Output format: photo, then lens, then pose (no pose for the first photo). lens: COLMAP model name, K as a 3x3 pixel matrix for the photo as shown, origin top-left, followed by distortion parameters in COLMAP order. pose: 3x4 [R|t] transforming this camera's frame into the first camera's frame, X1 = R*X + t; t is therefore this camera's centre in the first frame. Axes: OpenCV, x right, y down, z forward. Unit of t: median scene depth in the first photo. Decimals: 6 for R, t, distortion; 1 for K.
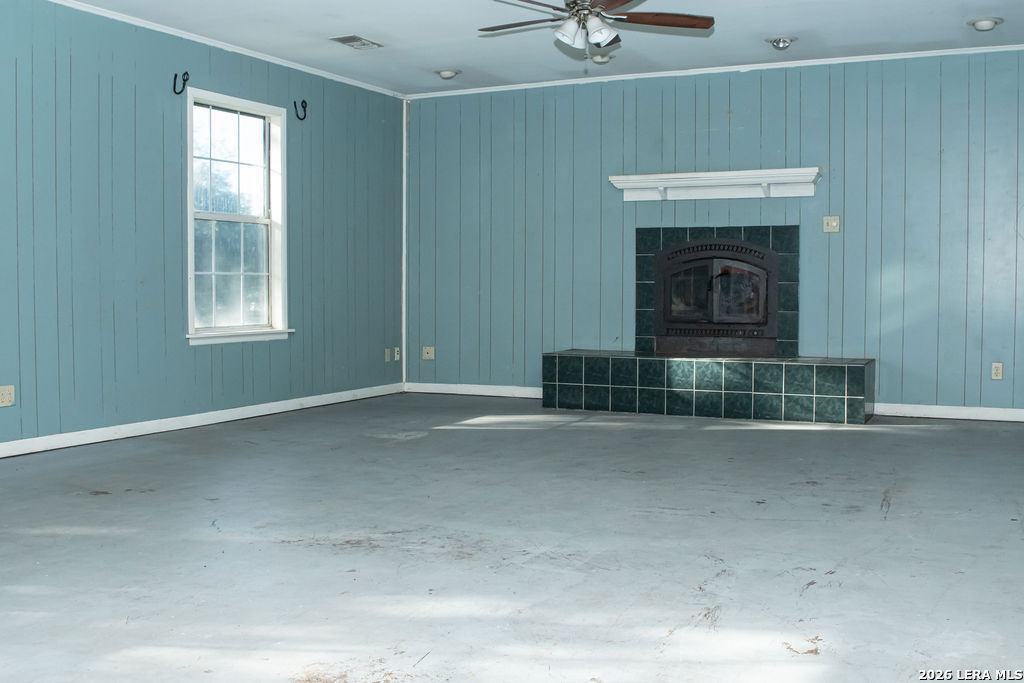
lens RADIAL K [[1022.3, 0, 512.0], [0, 1022.3, 341.5], [0, 0, 1]] dist [-0.114411, 0.039724]
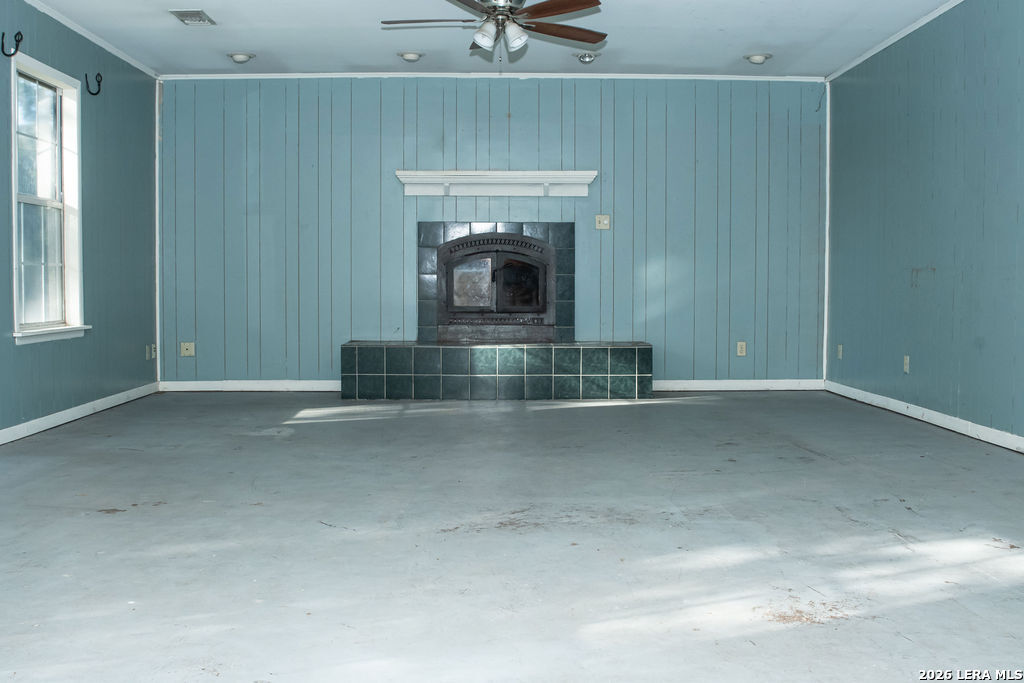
lens RADIAL K [[1022.3, 0, 512.0], [0, 1022.3, 341.5], [0, 0, 1]] dist [-0.114411, 0.039724]
pose [[0.895358, -0.026025, 0.444585, -0.280627], [0.023685, 0.999661, 0.010819, 0.001220], [-0.444716, 0.000843, 0.895671, 0.034069]]
